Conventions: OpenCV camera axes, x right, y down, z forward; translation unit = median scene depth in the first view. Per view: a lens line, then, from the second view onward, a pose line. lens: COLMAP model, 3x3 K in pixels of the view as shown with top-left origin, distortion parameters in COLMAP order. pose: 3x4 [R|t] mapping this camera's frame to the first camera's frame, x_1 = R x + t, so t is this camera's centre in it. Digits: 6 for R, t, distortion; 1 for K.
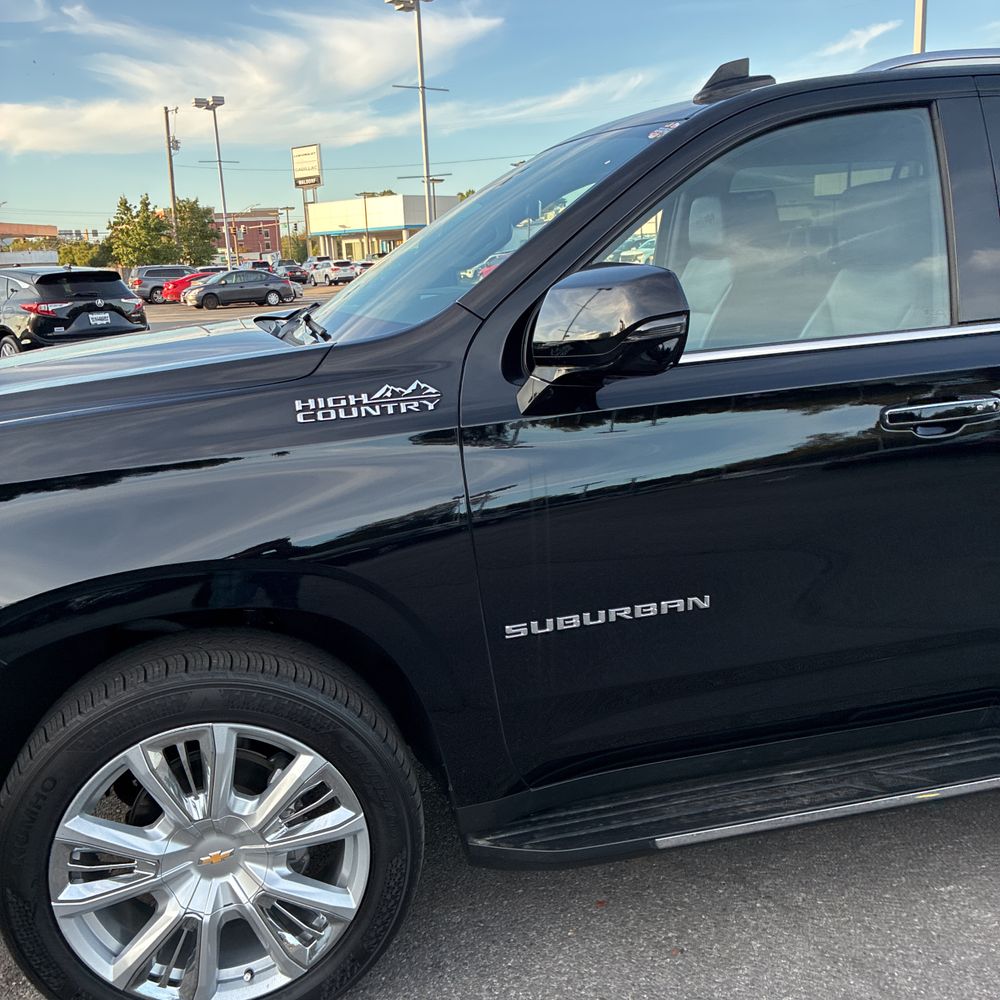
lens RADIAL K [[1008.9, 0, 484.8], [0, 1008.9, 497.6], [0, 0, 1]] dist [0.020081, 0.000000]
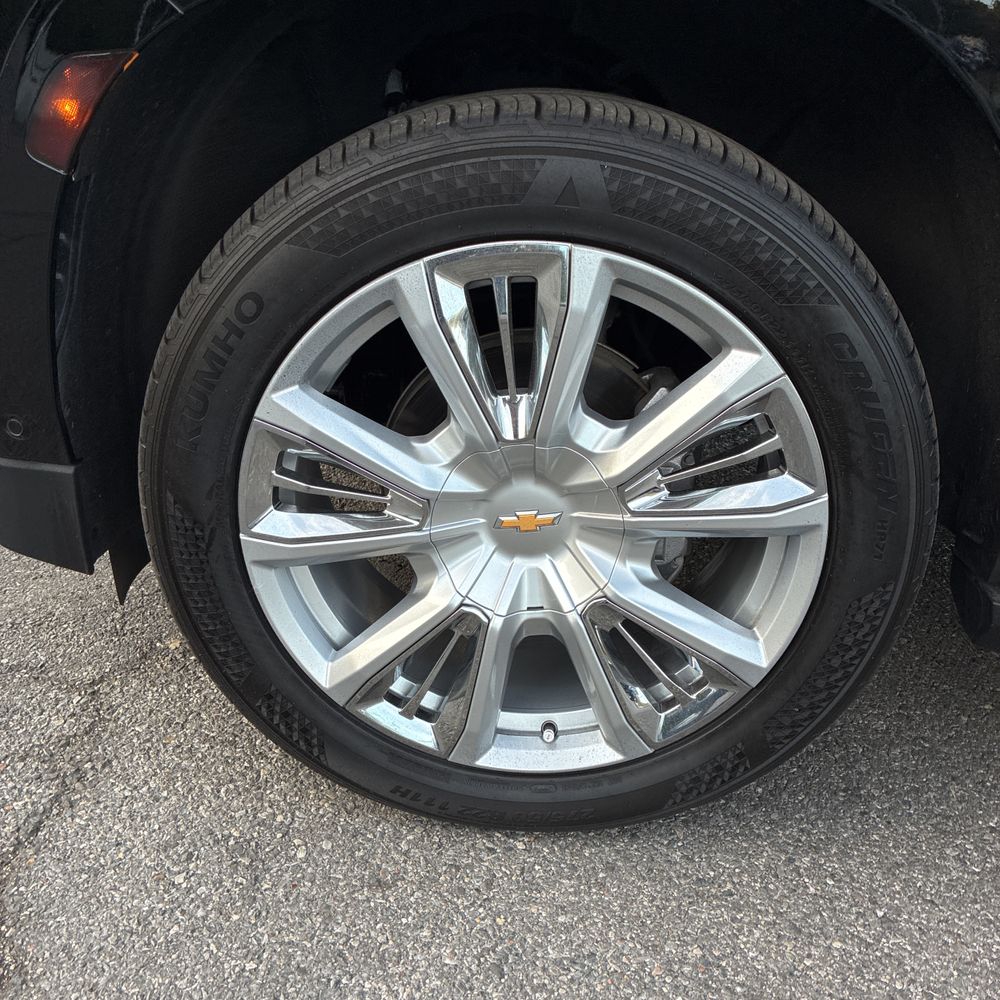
lens RADIAL K [[1008.9, 0, 493.7], [0, 1008.9, 505.5], [0, 0, 1]] dist [0.020081, 0.000000]
pose [[0.959164, 0.191116, -0.208515, -0.174827], [-0.141238, 0.962326, 0.232336, 0.228111], [0.245063, -0.193398, 0.950022, 0.494712]]
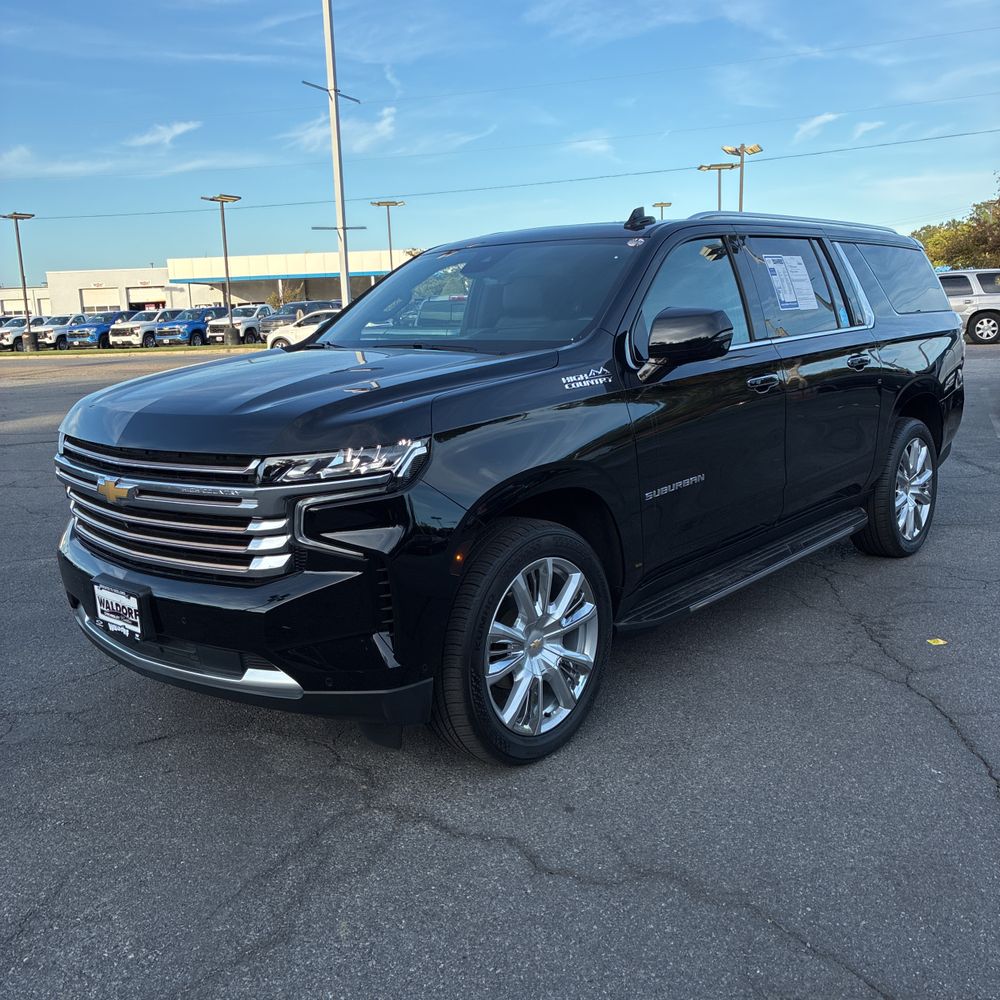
lens RADIAL K [[1008.9, 0, 502.3], [0, 1008.9, 494.2], [0, 0, 1]] dist [0.020081, 0.000000]
pose [[0.804679, -0.090528, 0.586768, -1.319291], [0.137773, 0.989801, -0.036228, 0.160120], [-0.577504, 0.109993, 0.808944, -0.393079]]
